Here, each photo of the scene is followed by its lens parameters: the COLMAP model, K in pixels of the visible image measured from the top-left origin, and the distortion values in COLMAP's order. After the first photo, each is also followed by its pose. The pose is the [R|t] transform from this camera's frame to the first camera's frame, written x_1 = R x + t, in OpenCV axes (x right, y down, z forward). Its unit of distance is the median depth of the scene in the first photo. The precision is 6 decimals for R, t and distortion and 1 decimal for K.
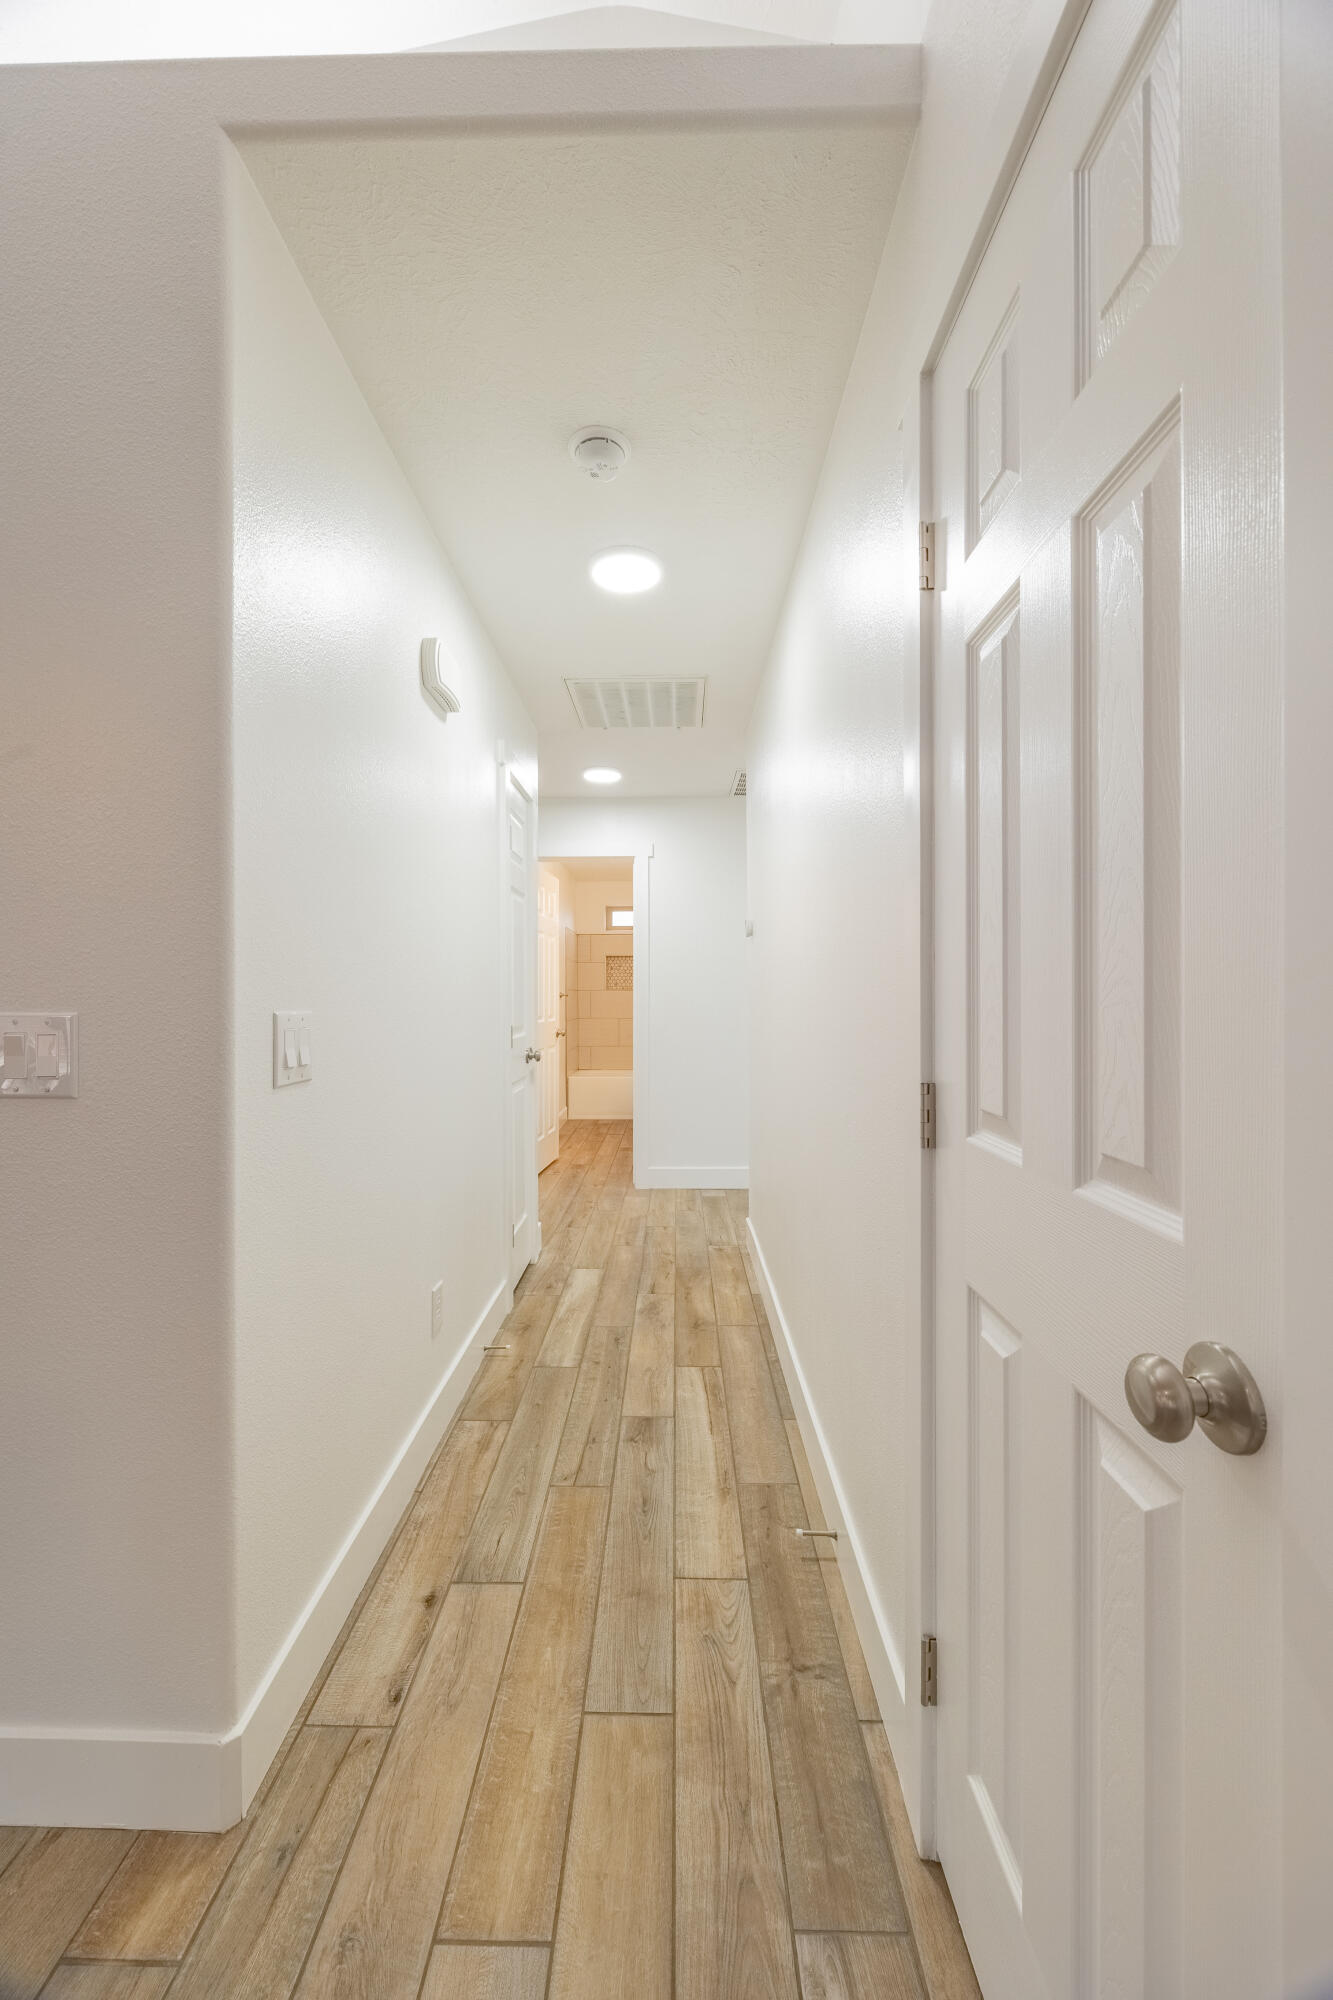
lens RADIAL K [[765.7, 0, 666.5], [0, 765.7, 1000.0], [0, 0, 1]] dist [-0.001347, -0.000244]
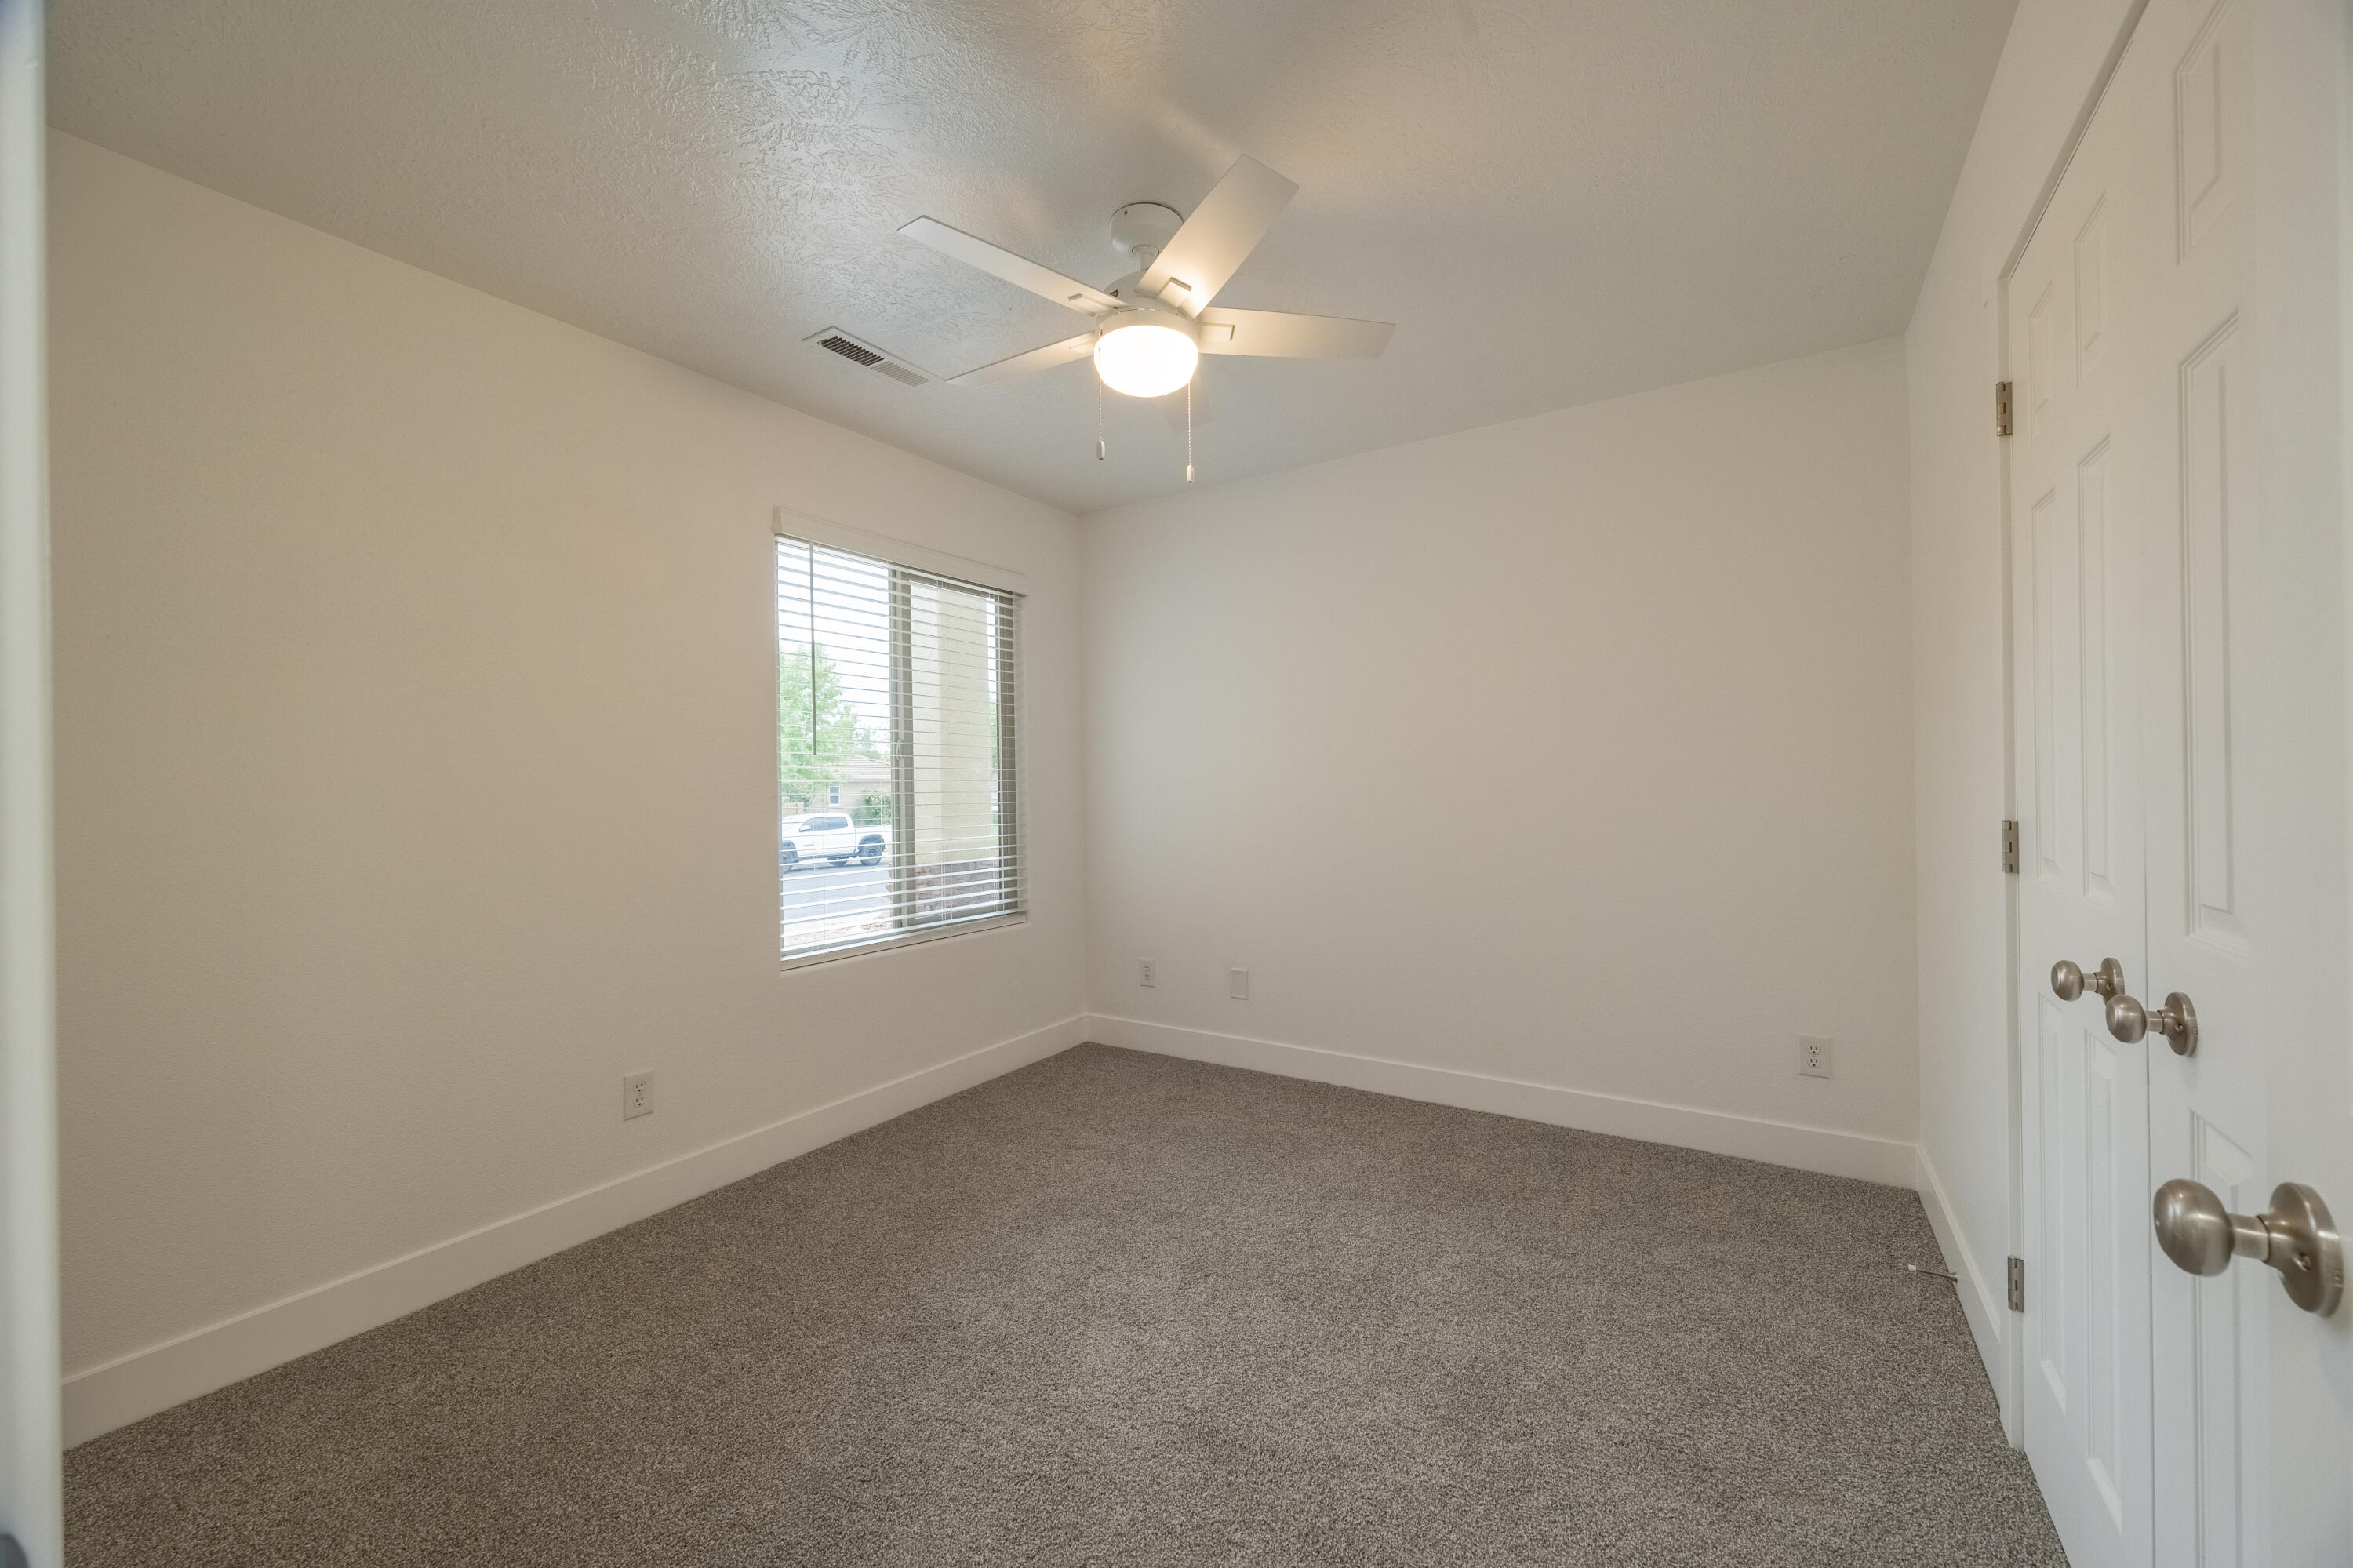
lens RADIAL K [[900.9, 0, 1176.5], [0, 900.9, 784.0], [0, 0, 1]] dist [-0.001347, -0.000244]
pose [[0.834860, -0.007242, -0.550415, 0.005503], [0.007909, 0.999968, -0.001161, -0.001189], [0.550406, -0.003384, 0.834890, -1.029808]]
